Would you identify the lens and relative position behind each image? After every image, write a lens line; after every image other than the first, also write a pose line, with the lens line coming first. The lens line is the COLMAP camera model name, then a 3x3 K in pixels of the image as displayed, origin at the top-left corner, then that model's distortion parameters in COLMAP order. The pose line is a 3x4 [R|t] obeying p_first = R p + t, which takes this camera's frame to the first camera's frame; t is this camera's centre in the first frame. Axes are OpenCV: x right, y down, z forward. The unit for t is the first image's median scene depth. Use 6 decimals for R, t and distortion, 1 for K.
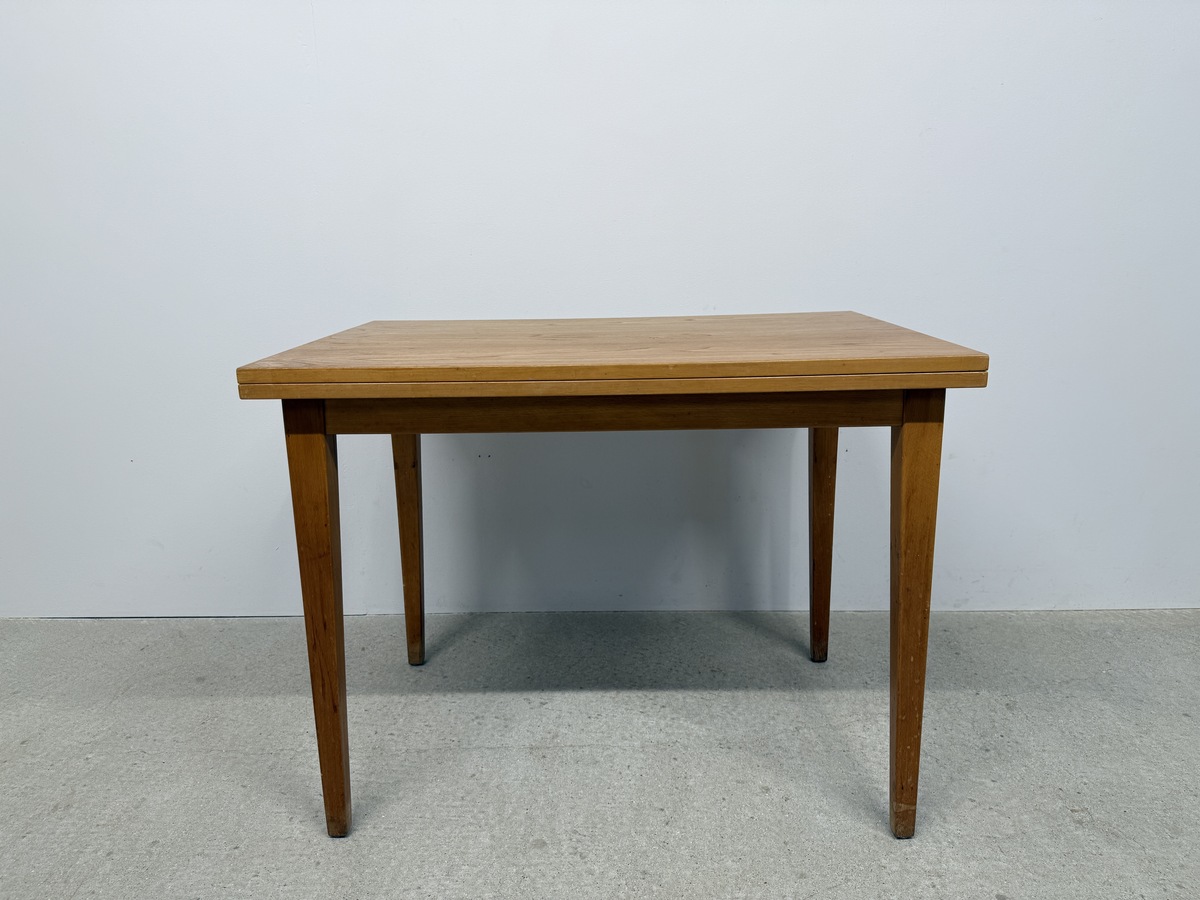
lens RADIAL K [[859.1, 0, 597.6], [0, 859.1, 433.8], [0, 0, 1]] dist [0.003426, -0.018553]
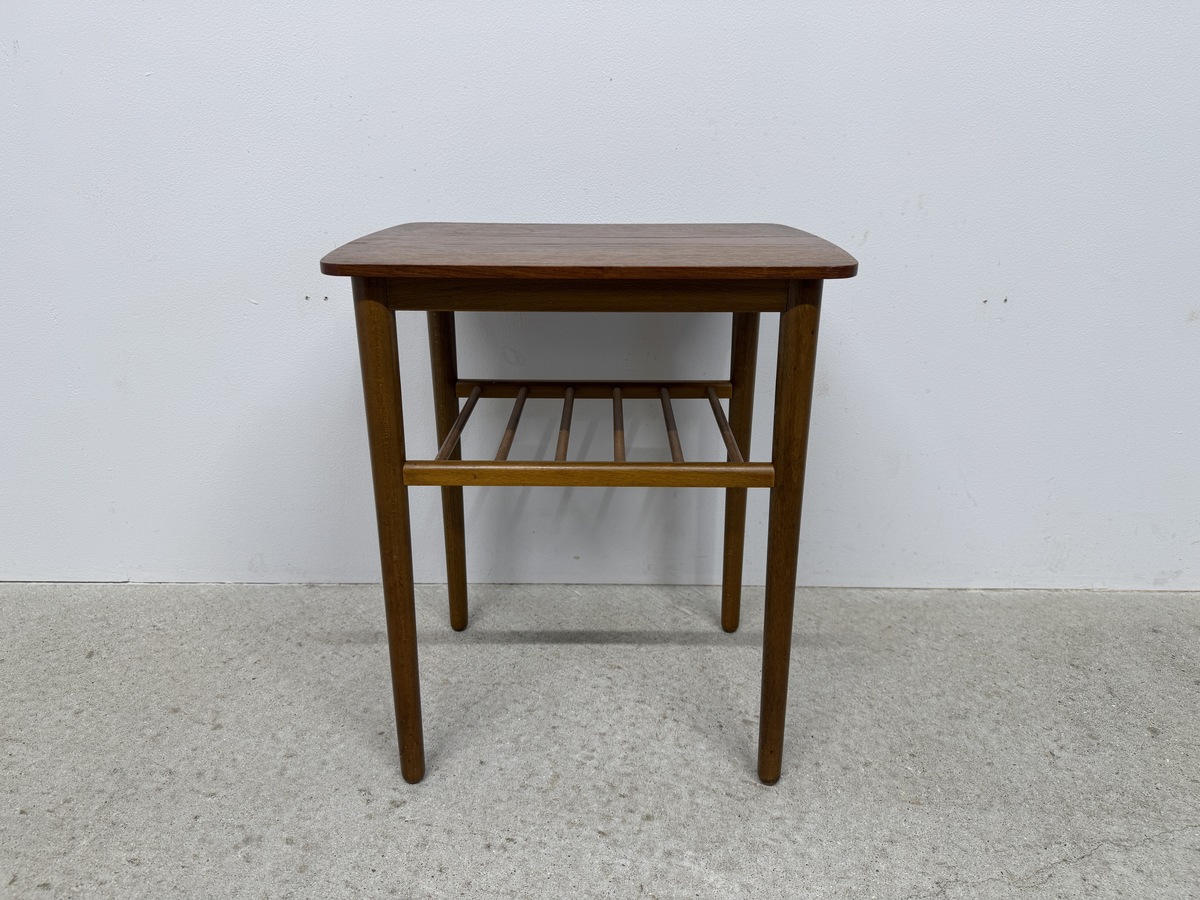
lens RADIAL K [[859.1, 0, 604.9], [0, 859.1, 460.8], [0, 0, 1]] dist [0.003426, -0.018553]
pose [[0.999522, 0.016638, 0.026047, 0.042259], [-0.020146, 0.989831, 0.140813, 0.065079], [-0.023439, -0.141271, 0.989693, 0.635232]]
